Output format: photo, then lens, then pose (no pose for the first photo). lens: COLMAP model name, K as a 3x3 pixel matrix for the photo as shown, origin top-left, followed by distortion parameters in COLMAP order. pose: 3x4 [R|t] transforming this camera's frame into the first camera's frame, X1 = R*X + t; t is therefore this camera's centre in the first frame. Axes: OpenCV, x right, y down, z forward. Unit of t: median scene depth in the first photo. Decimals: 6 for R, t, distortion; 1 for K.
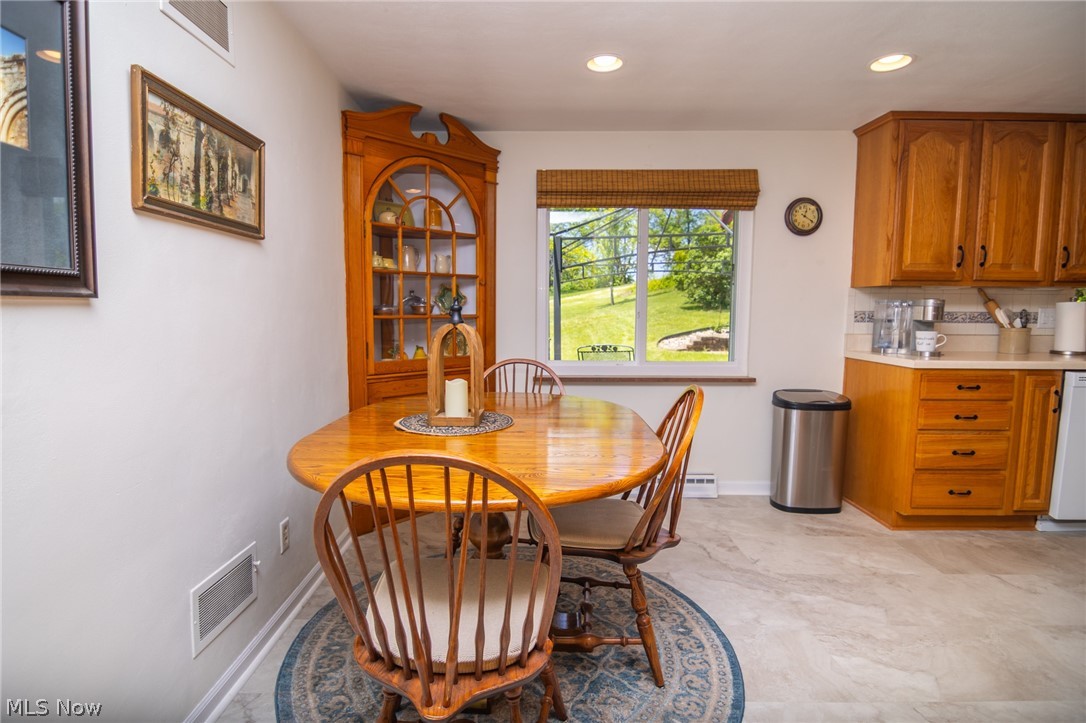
lens RADIAL K [[545.9, 0, 536.6], [0, 545.9, 364.3], [0, 0, 1]] dist [-0.003267, -0.007812]
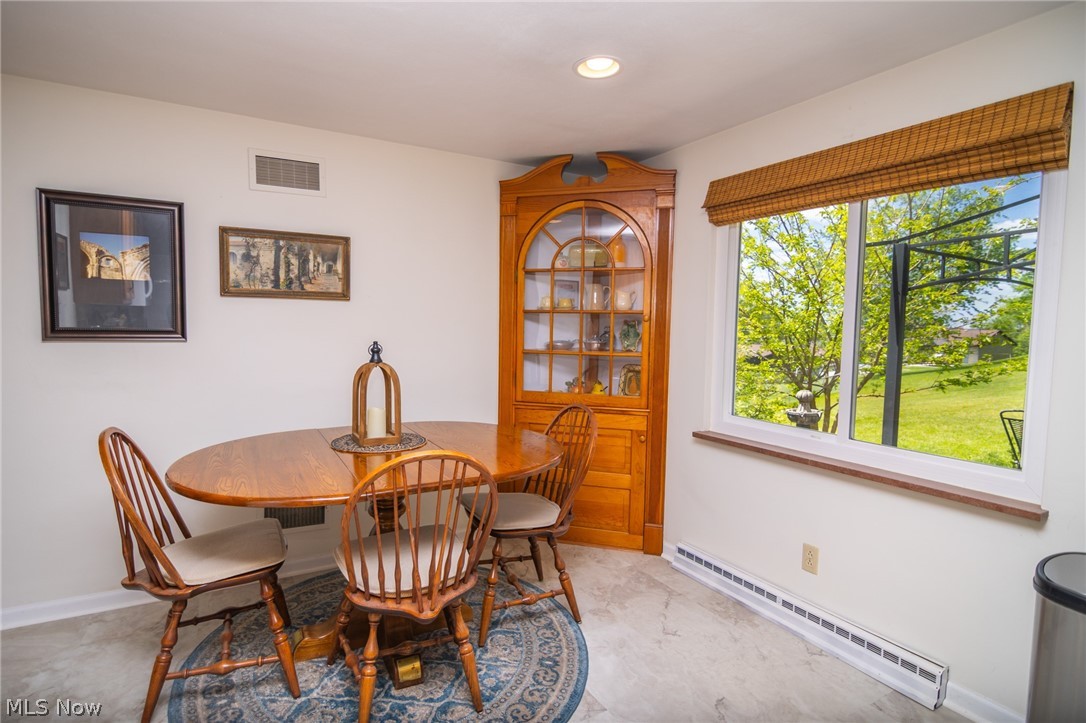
lens RADIAL K [[545.9, 0, 536.6], [0, 545.9, 364.3], [0, 0, 1]] dist [-0.003267, -0.007812]
pose [[0.499020, 0.072394, -0.863561, 1.273796], [-0.099009, 0.994742, 0.026177, -0.165050], [0.860916, 0.072437, 0.503564, 0.806848]]
